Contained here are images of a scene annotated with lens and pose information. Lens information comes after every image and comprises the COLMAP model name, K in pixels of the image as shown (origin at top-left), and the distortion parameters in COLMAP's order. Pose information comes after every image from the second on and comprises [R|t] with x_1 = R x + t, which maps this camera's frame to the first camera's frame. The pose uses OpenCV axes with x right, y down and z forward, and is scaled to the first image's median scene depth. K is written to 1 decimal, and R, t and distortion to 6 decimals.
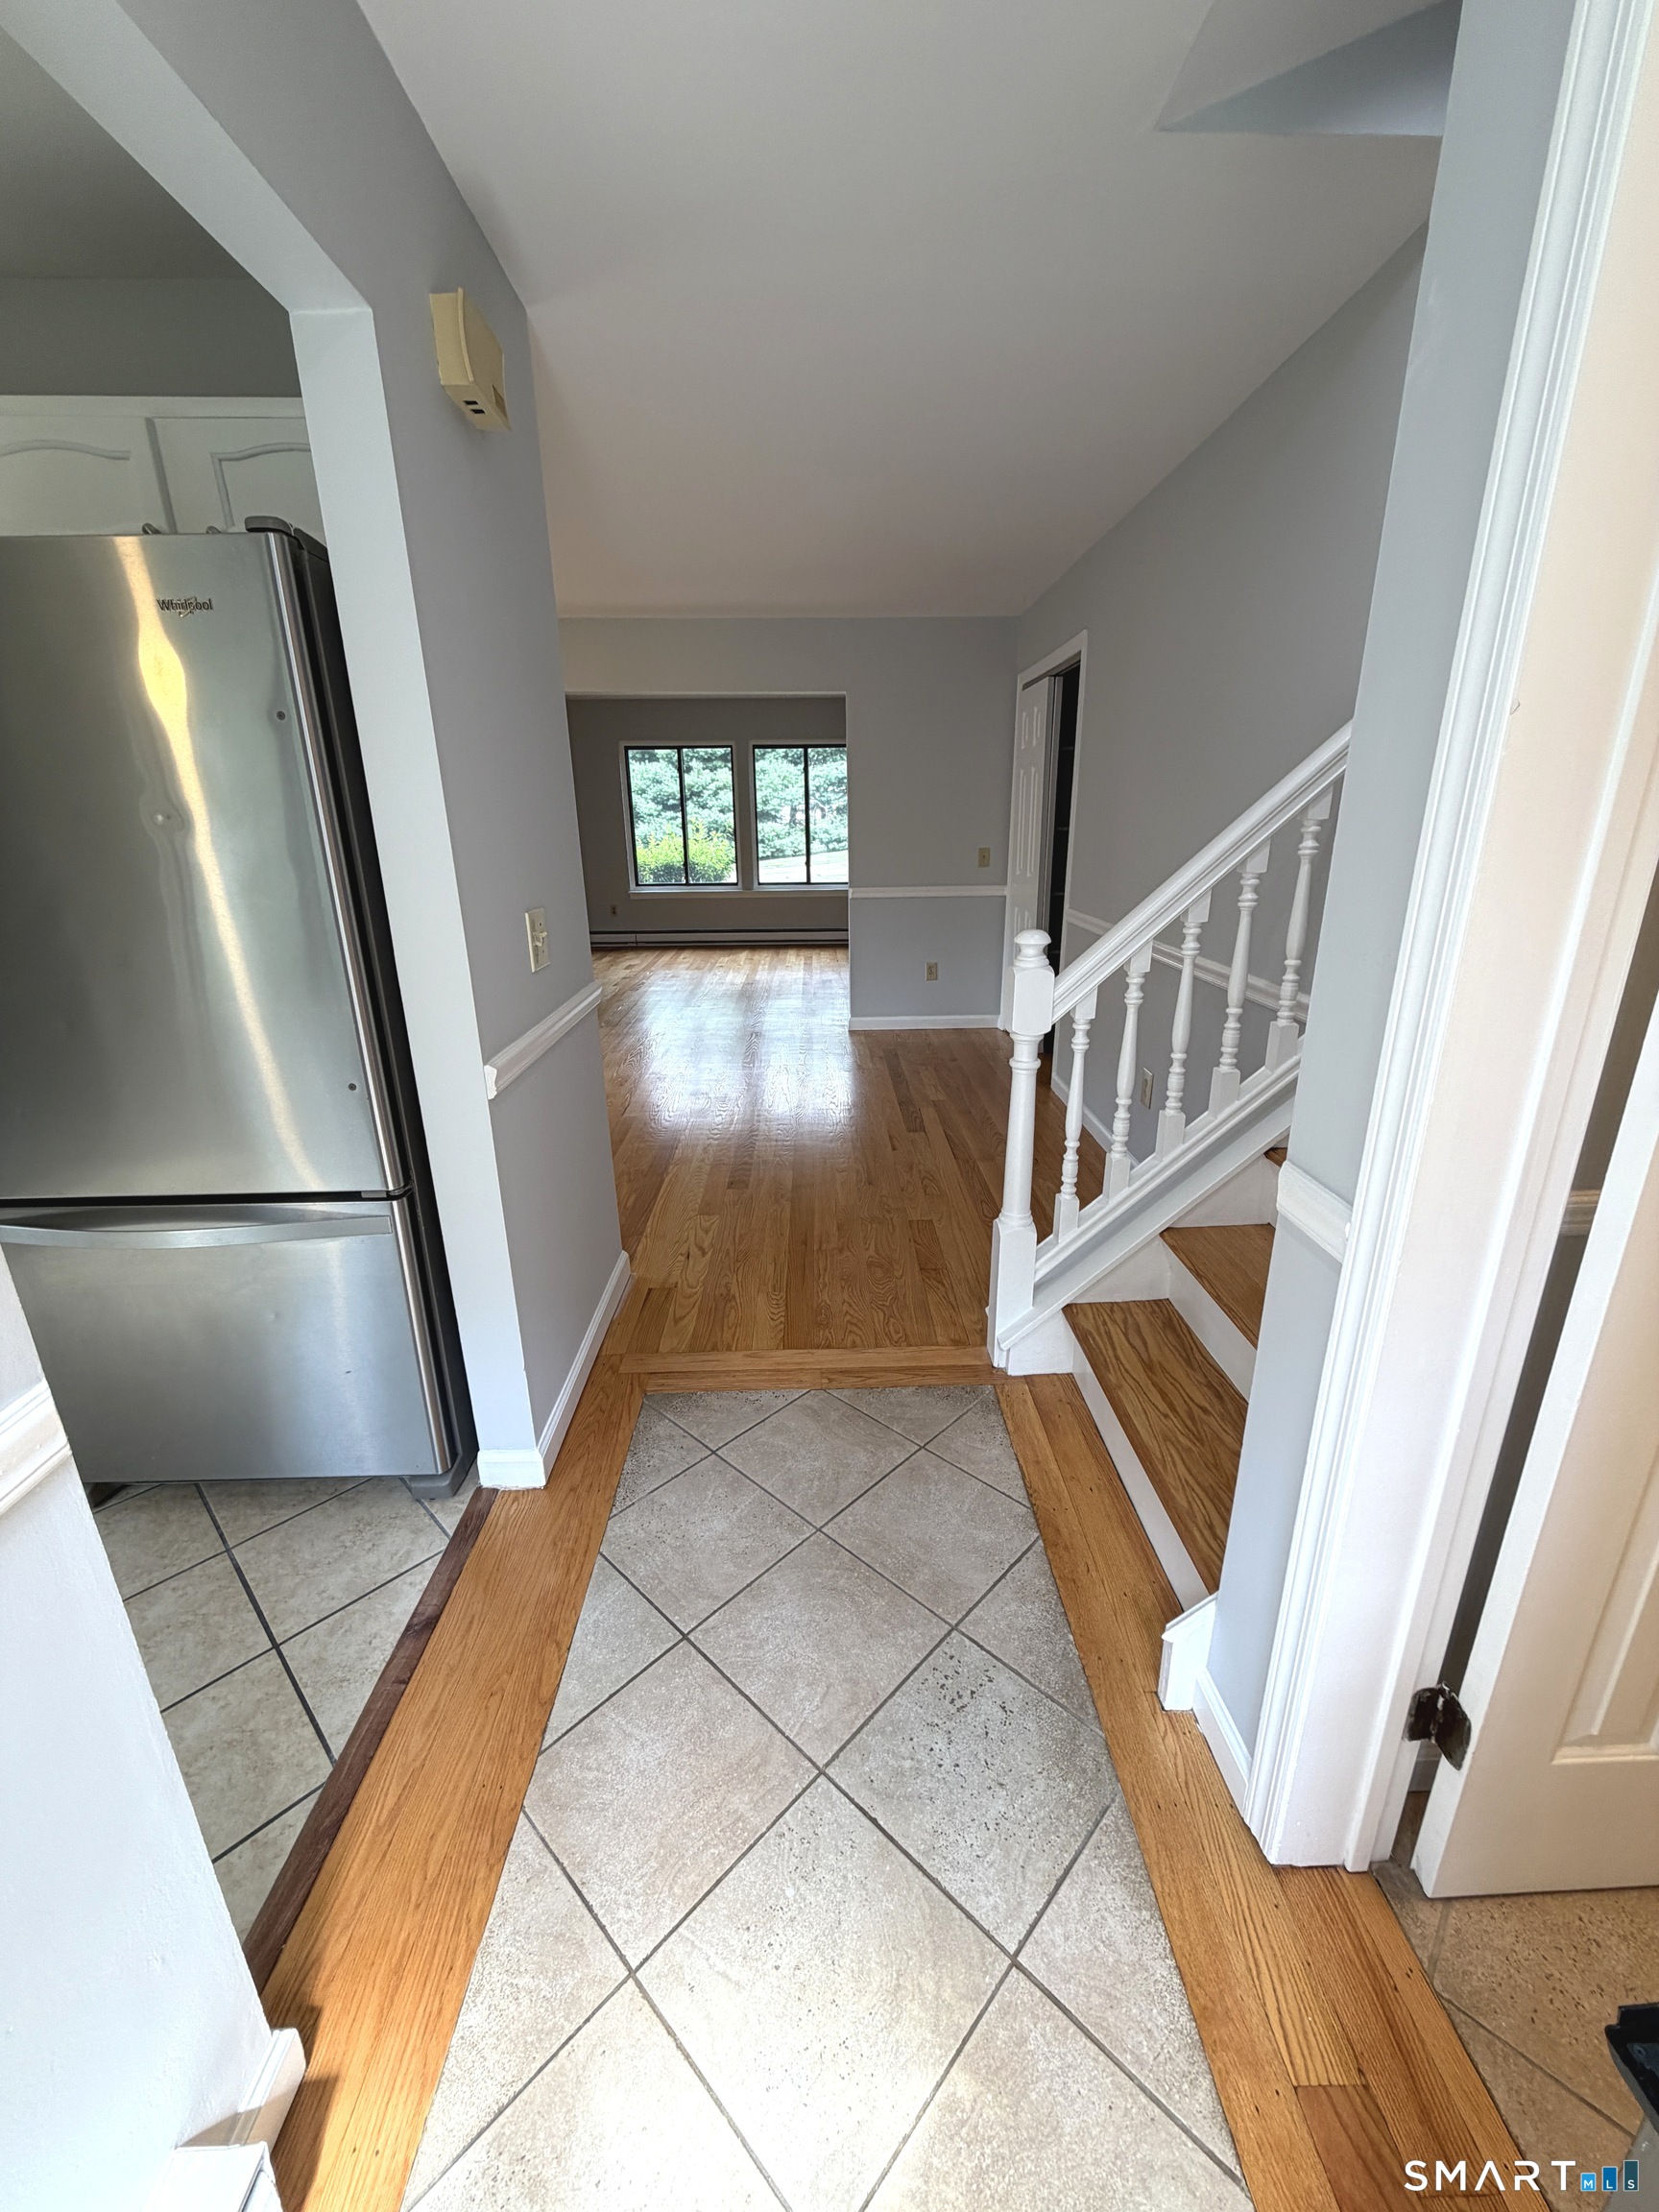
lens RADIAL K [[878.1, 0, 836.2], [0, 878.1, 1102.9], [0, 0, 1]] dist [-0.000273, 0.000582]
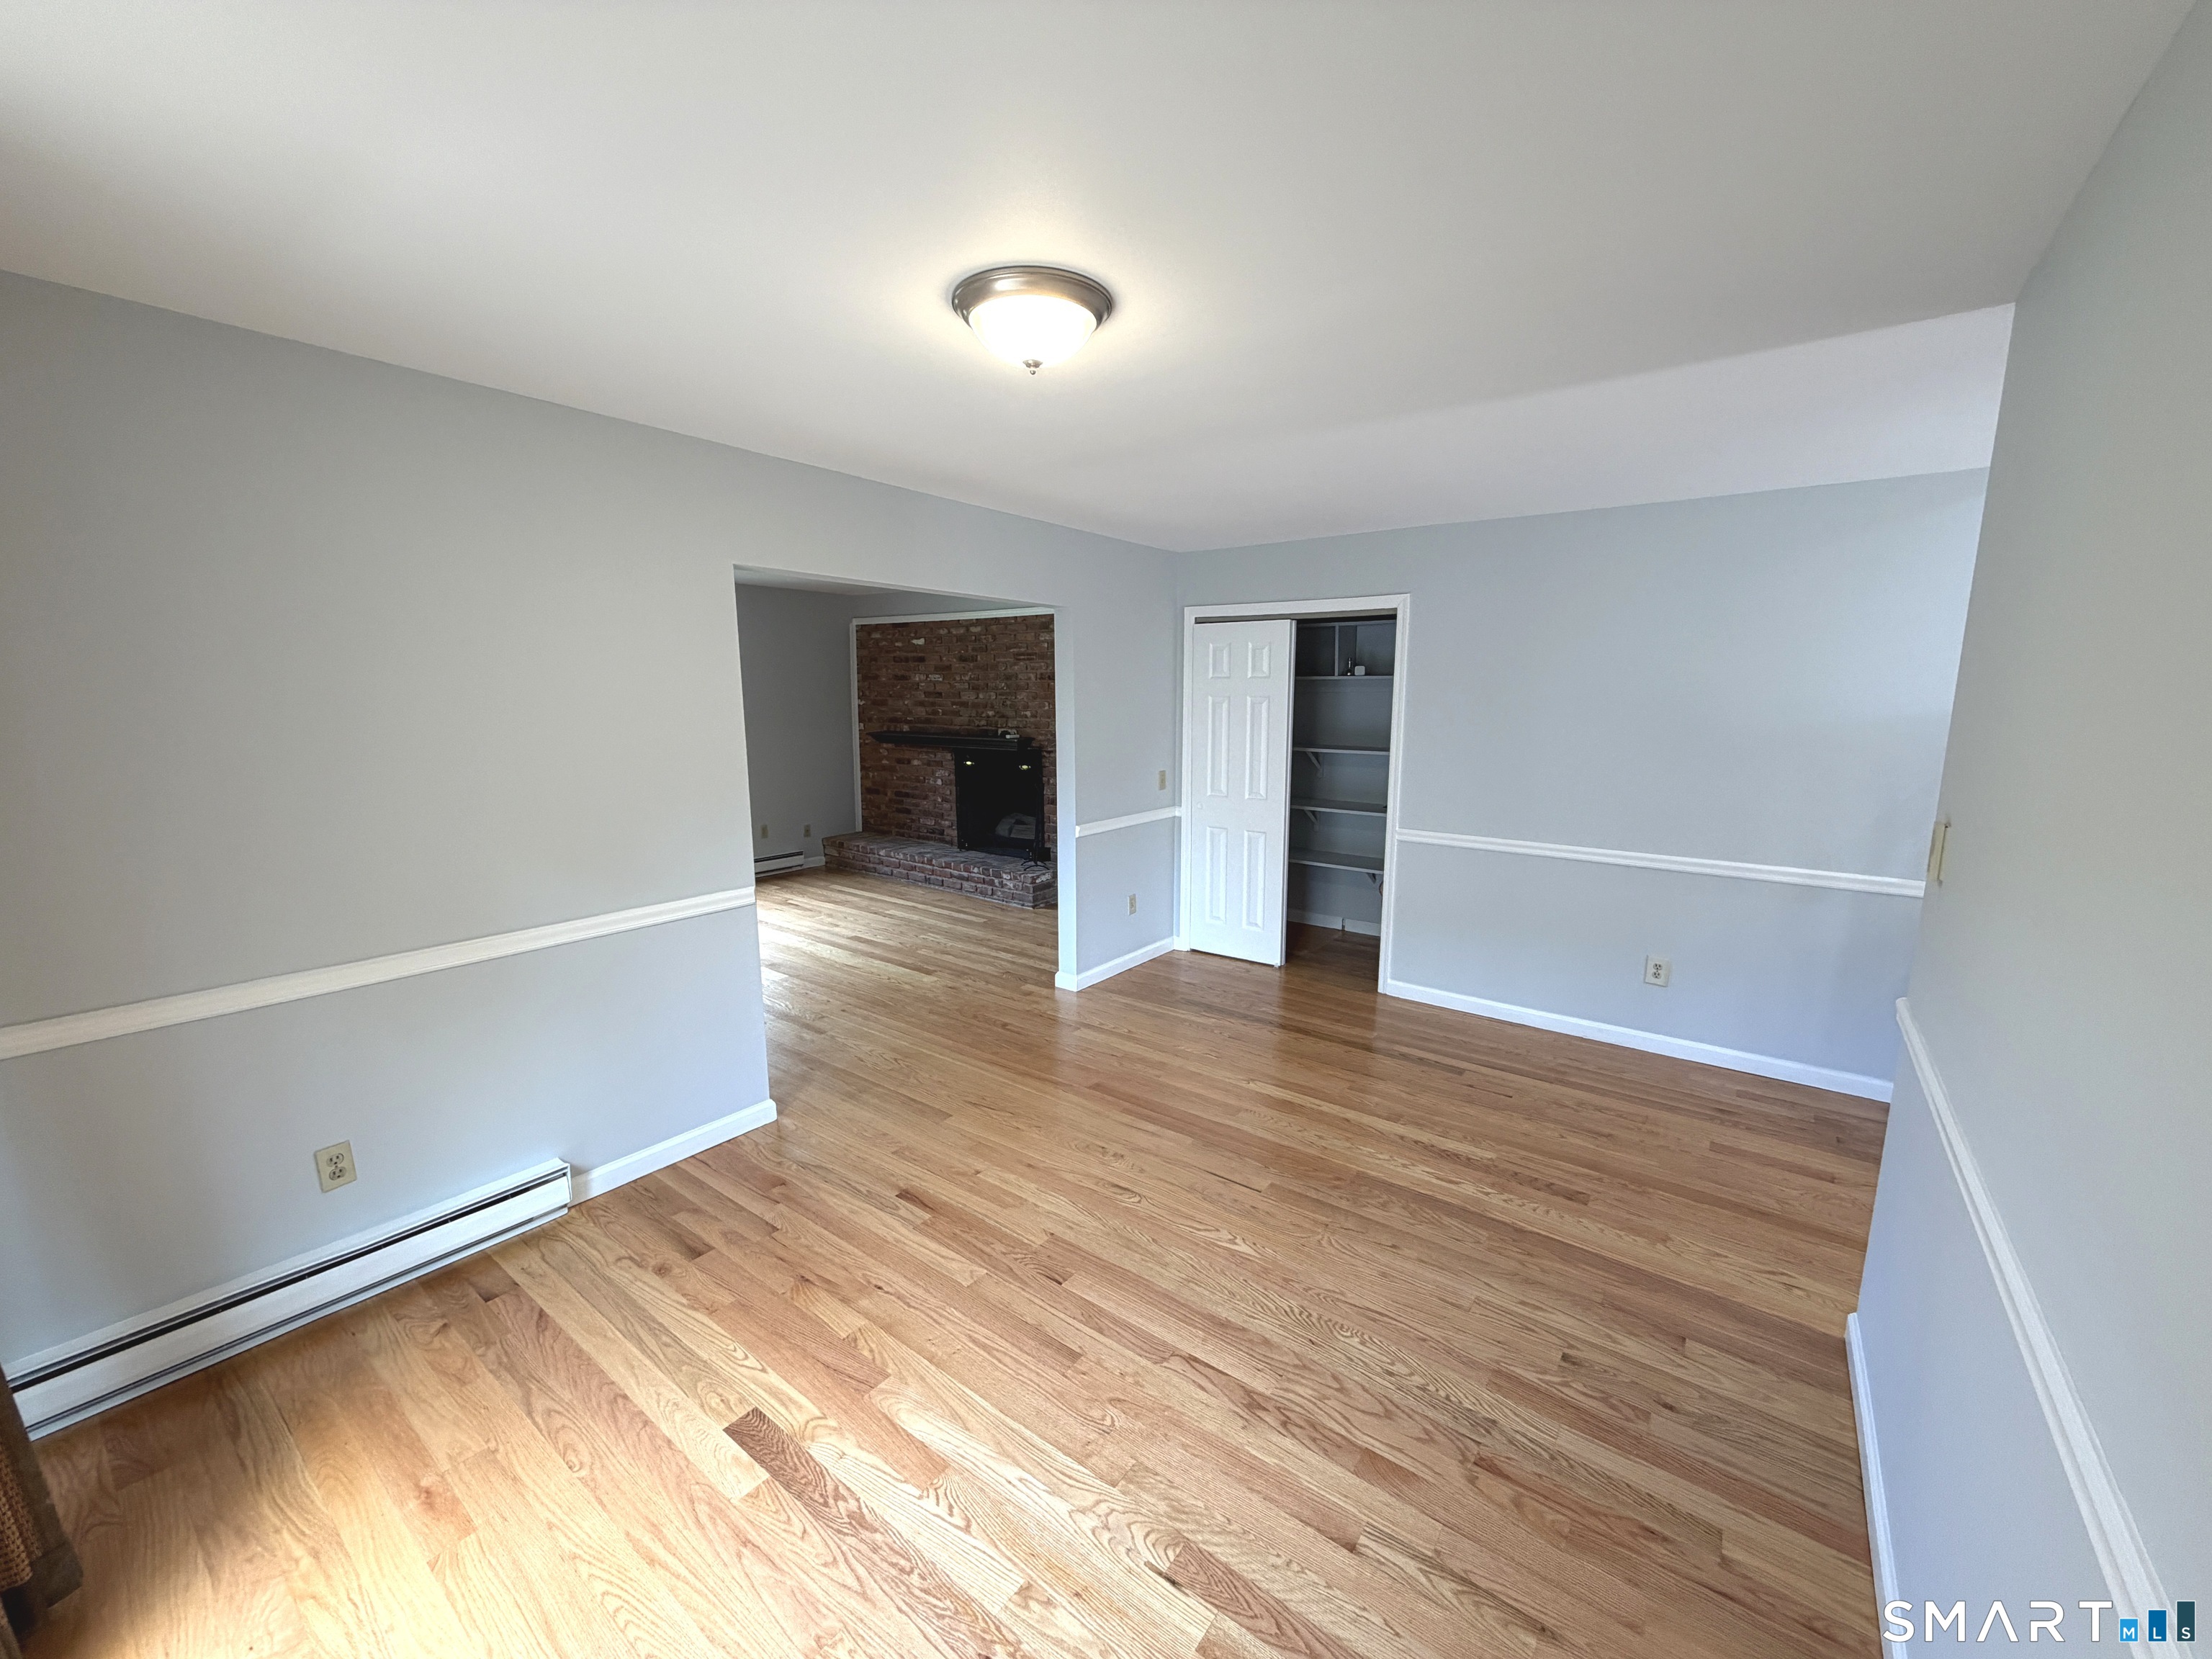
lens RADIAL K [[878.1, 0, 1098.7], [0, 878.1, 822.3], [0, 0, 1]] dist [-0.000273, 0.000582]
pose [[0.623441, -0.106883, 0.774530, -1.251811], [0.232434, 0.971163, -0.053075, -0.394778], [-0.746522, 0.213116, 0.630306, 0.890623]]
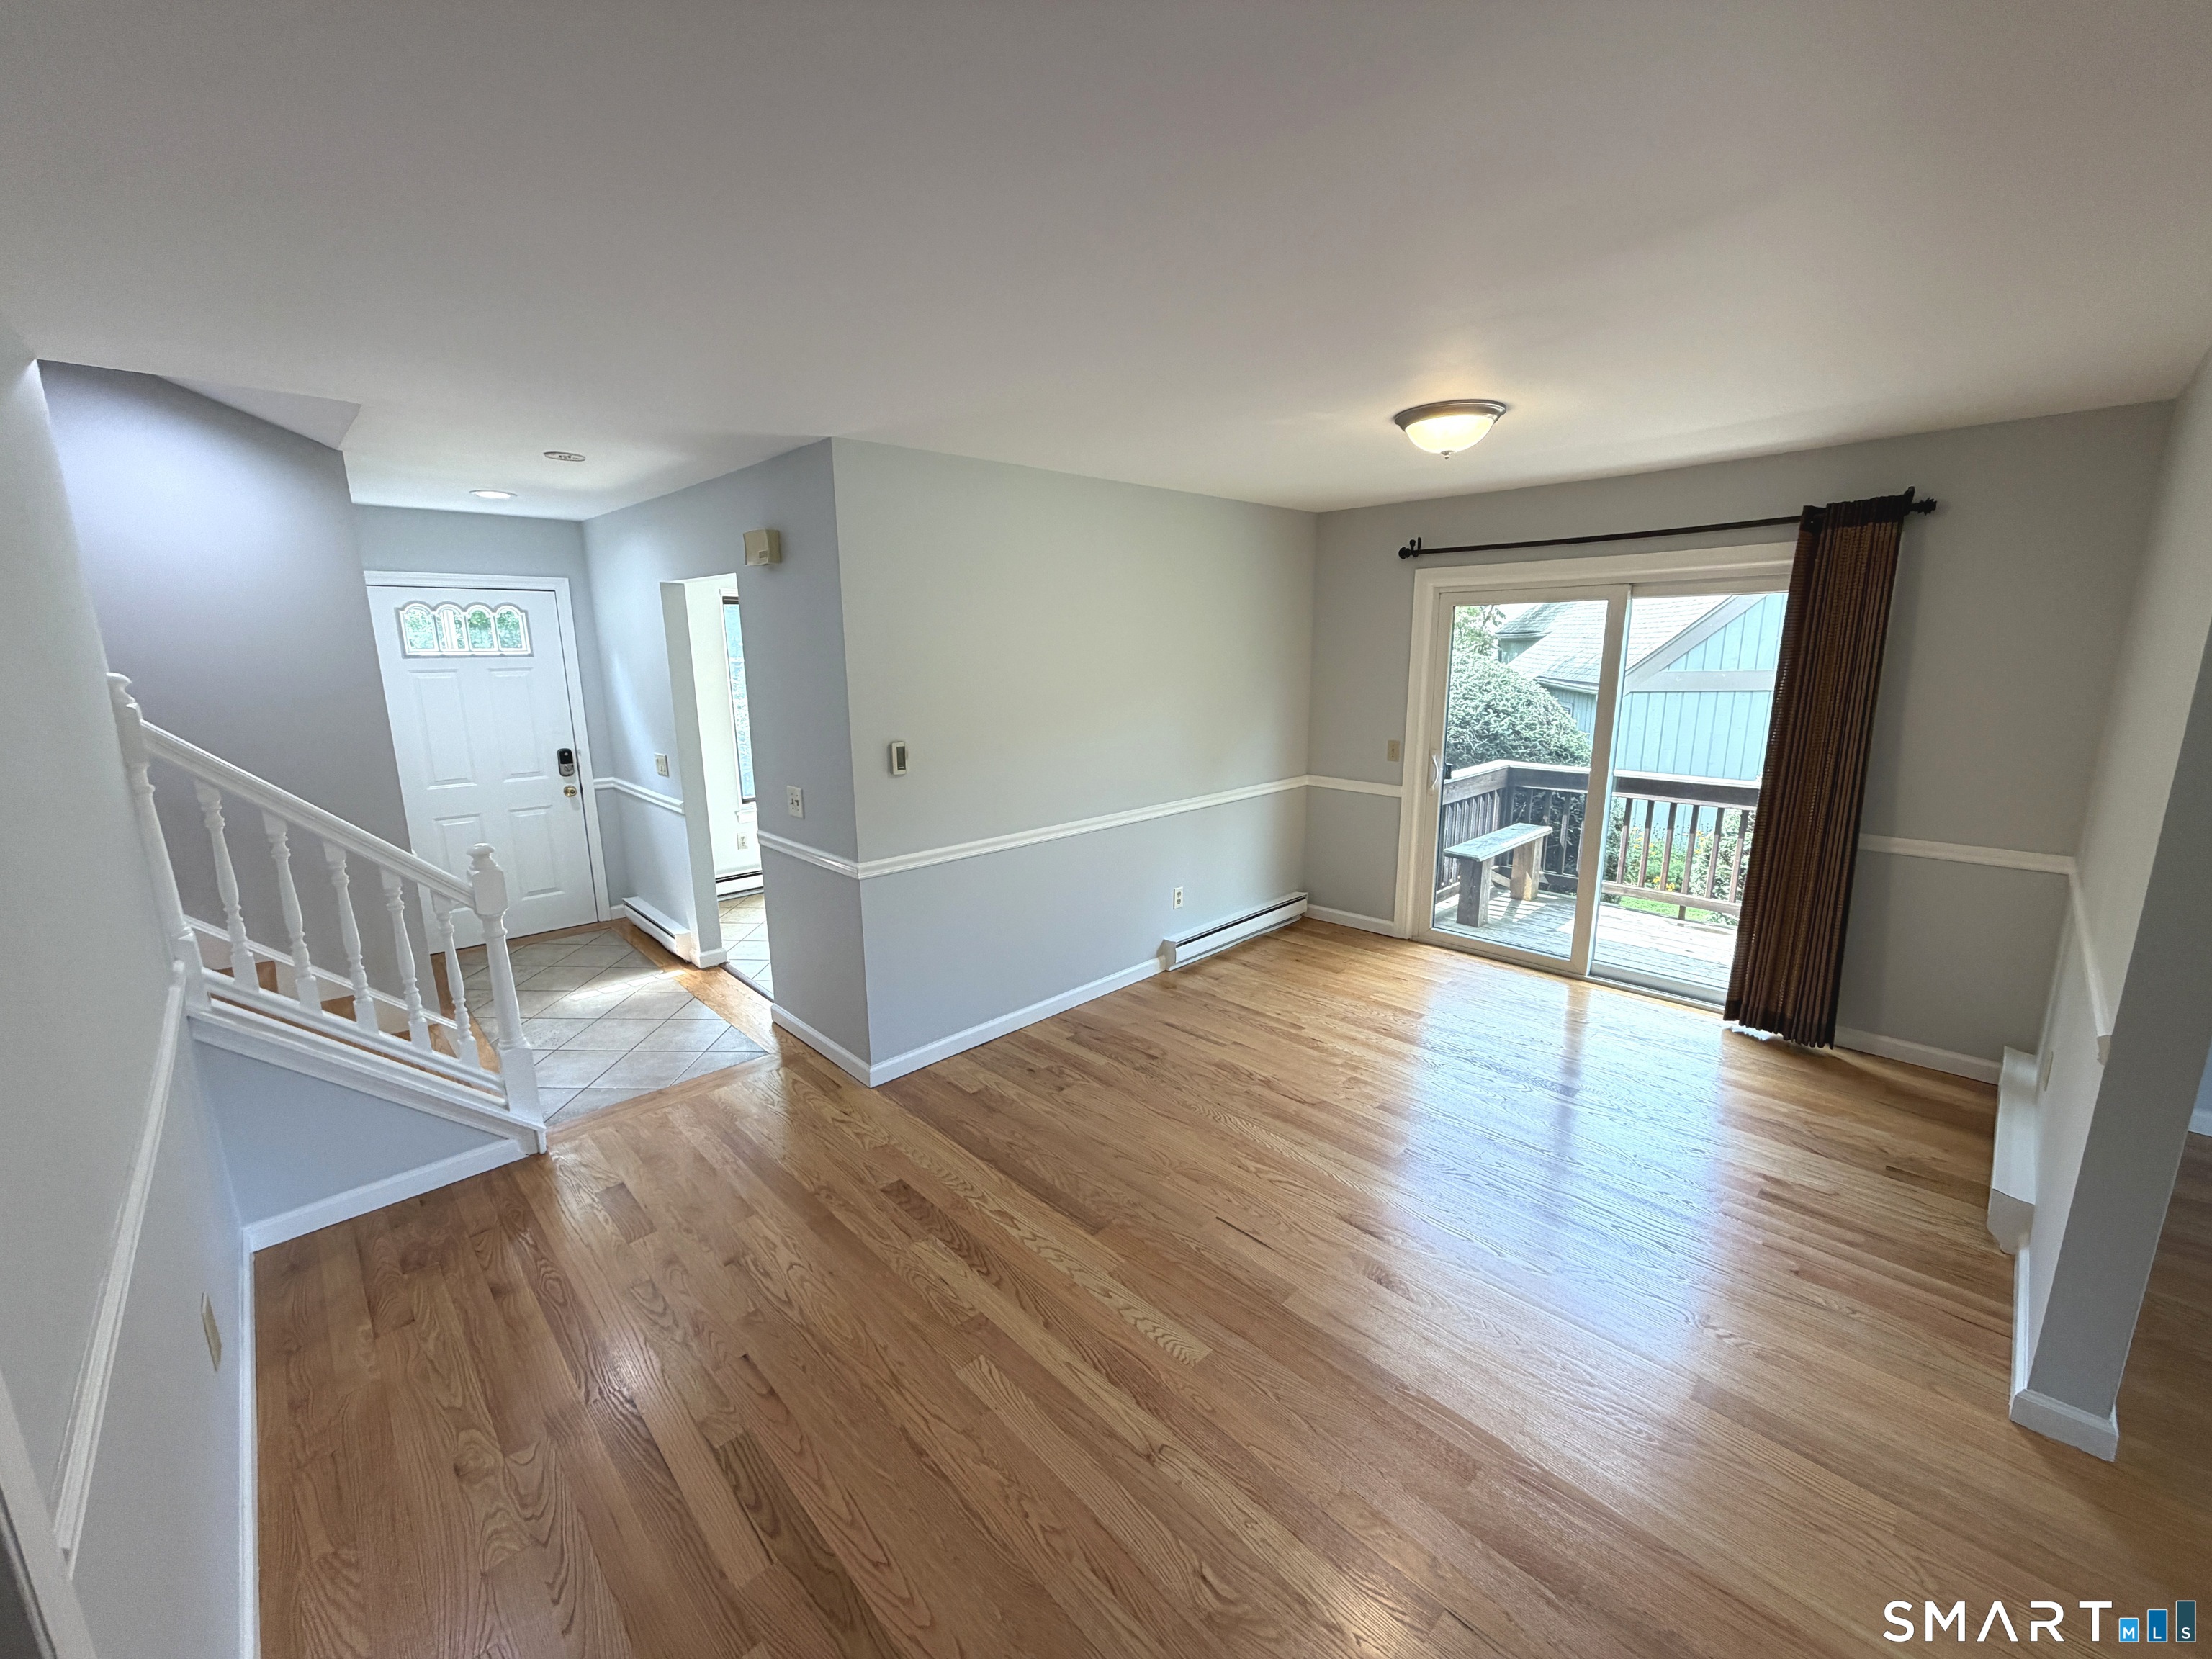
lens RADIAL K [[878.1, 0, 1099.5], [0, 878.1, 829.1], [0, 0, 1]] dist [-0.000273, 0.000582]
pose [[-0.734155, 0.159243, -0.660044, 0.296643], [-0.192609, 0.883331, 0.427349, -0.743685], [0.651090, 0.440871, -0.617831, 1.823016]]
